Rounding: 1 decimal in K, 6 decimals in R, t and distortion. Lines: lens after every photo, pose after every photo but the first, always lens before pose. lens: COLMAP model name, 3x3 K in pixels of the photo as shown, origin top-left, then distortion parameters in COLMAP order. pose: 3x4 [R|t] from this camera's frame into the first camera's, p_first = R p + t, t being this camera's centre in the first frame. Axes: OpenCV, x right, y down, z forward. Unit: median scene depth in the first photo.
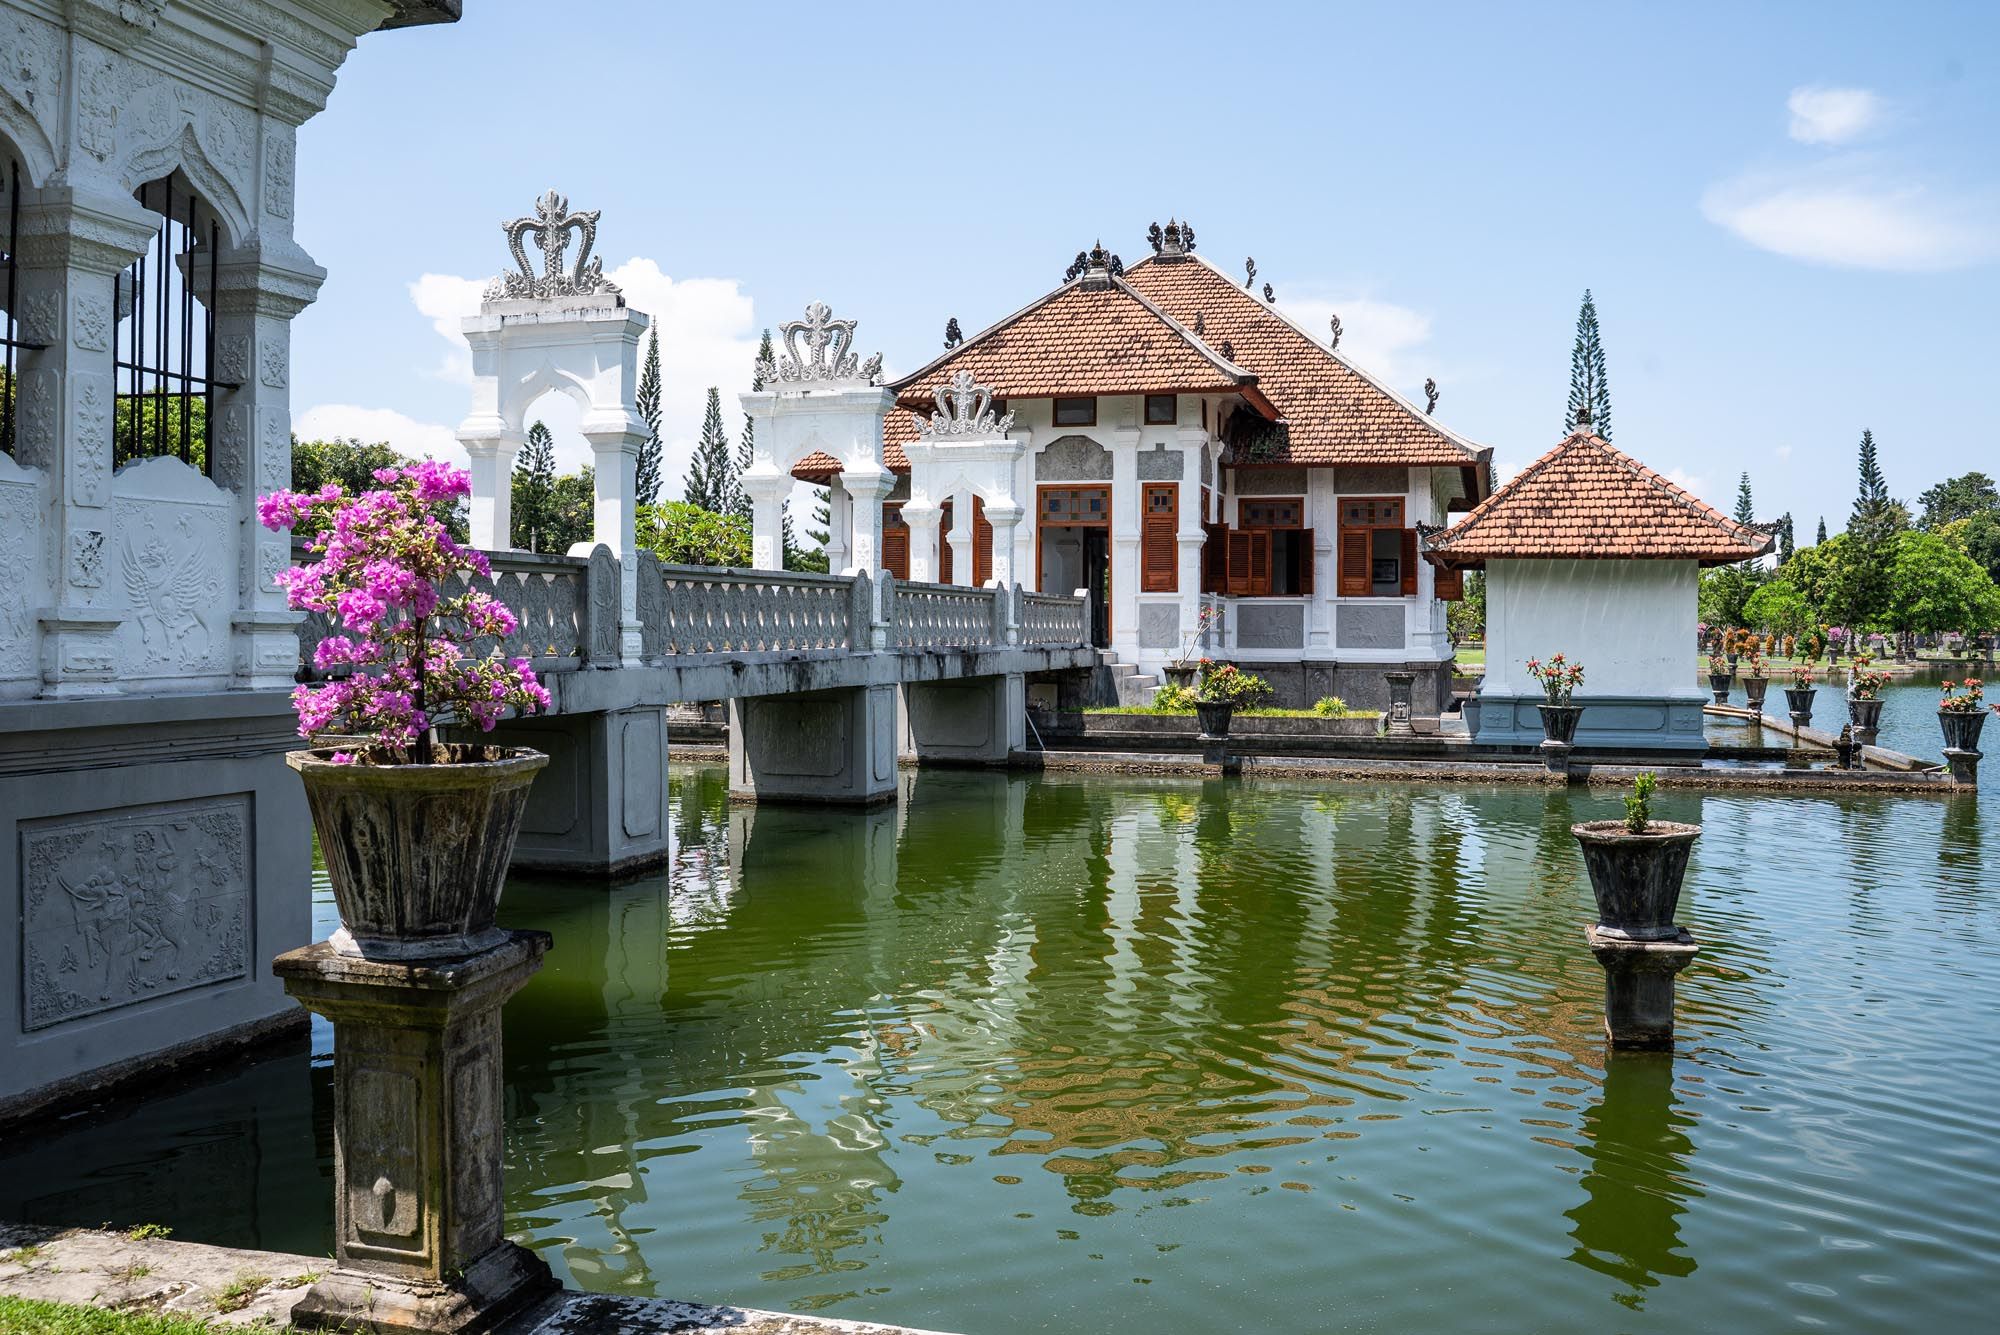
lens RADIAL K [[1829.3, 0, 998.8], [0, 1829.3, 666.4], [0, 0, 1]] dist [-0.071675, 0.029177]
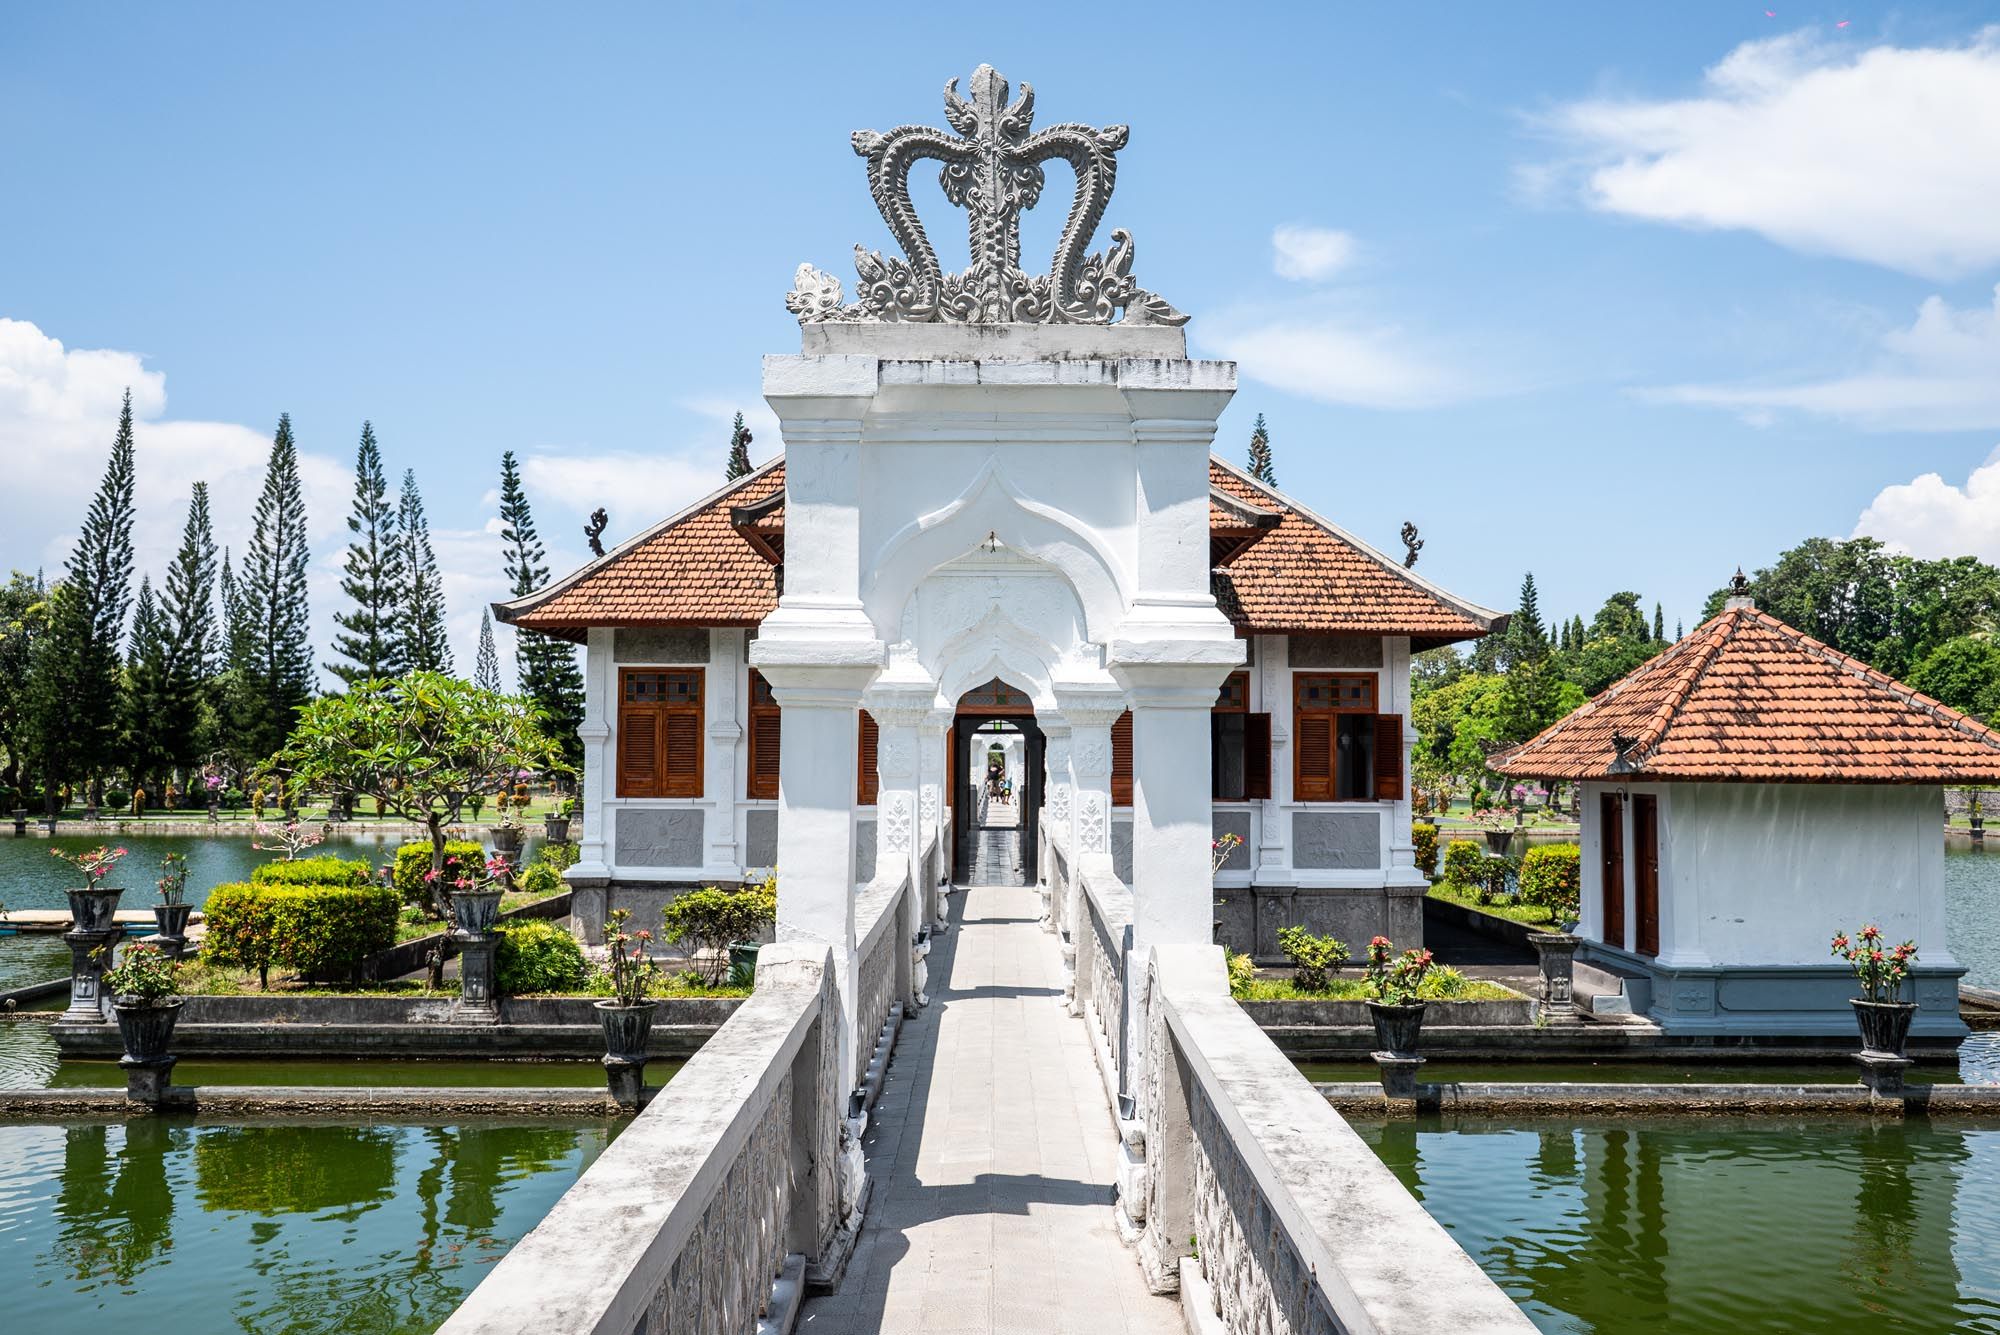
lens RADIAL K [[1901.7, 0, 998.2], [0, 1901.7, 664.8], [0, 0, 1]] dist [-0.016849, 0.000000]
pose [[0.954636, 0.013595, 0.297463, -0.196241], [0.005592, 0.997963, -0.063557, -0.051918], [-0.297721, 0.062337, 0.952615, 0.312492]]
